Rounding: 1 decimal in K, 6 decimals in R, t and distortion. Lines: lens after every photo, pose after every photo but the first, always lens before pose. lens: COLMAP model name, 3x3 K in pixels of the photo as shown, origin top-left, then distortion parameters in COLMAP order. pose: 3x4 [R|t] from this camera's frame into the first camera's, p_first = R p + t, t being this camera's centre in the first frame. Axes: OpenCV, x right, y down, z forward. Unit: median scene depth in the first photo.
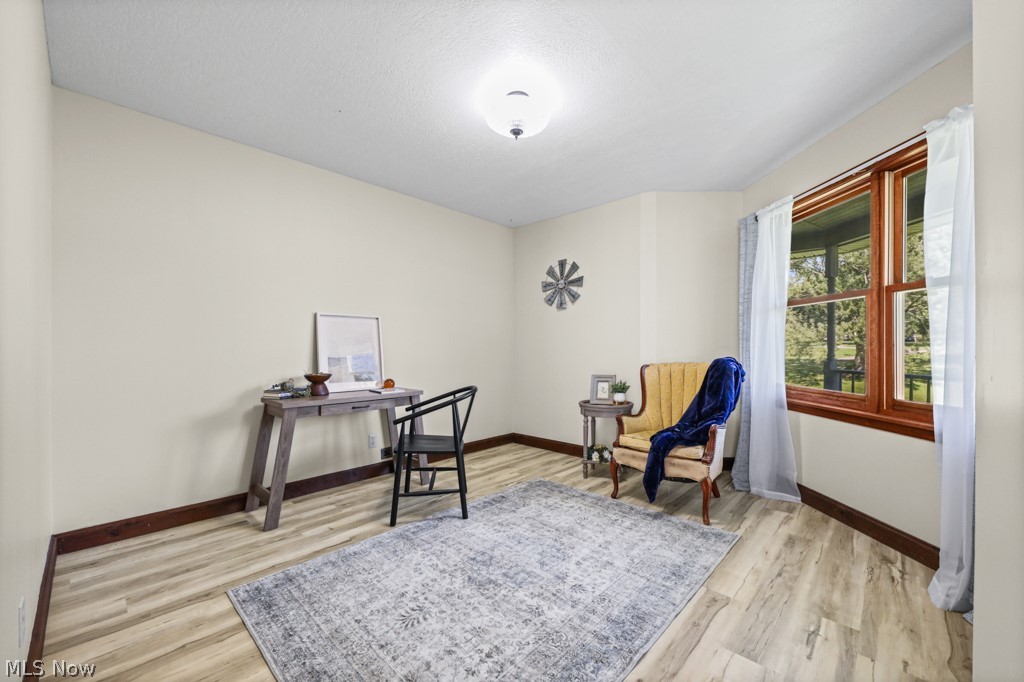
lens RADIAL K [[401.9, 0, 512.4], [0, 401.9, 343.0], [0, 0, 1]] dist [0.007205, -0.004338]
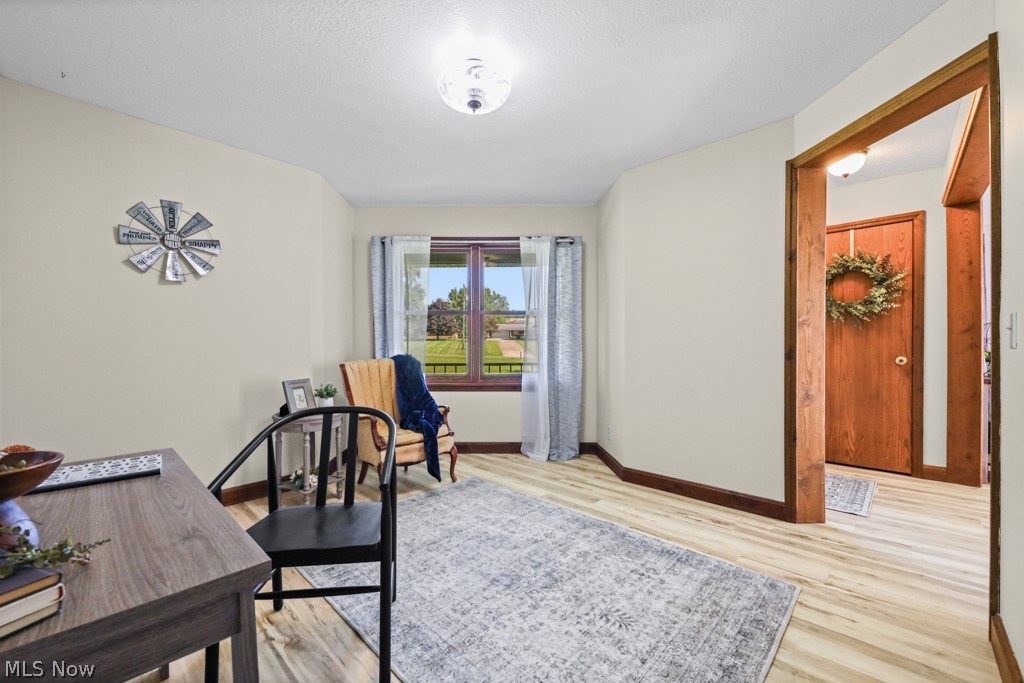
lens RADIAL K [[401.9, 0, 509.0], [0, 401.9, 343.9], [0, 0, 1]] dist [0.007205, -0.004338]
pose [[0.020627, -0.002869, 0.999783, -0.952301], [0.004485, 0.999986, 0.002777, 0.015286], [-0.999777, 0.004427, 0.020639, 0.973523]]
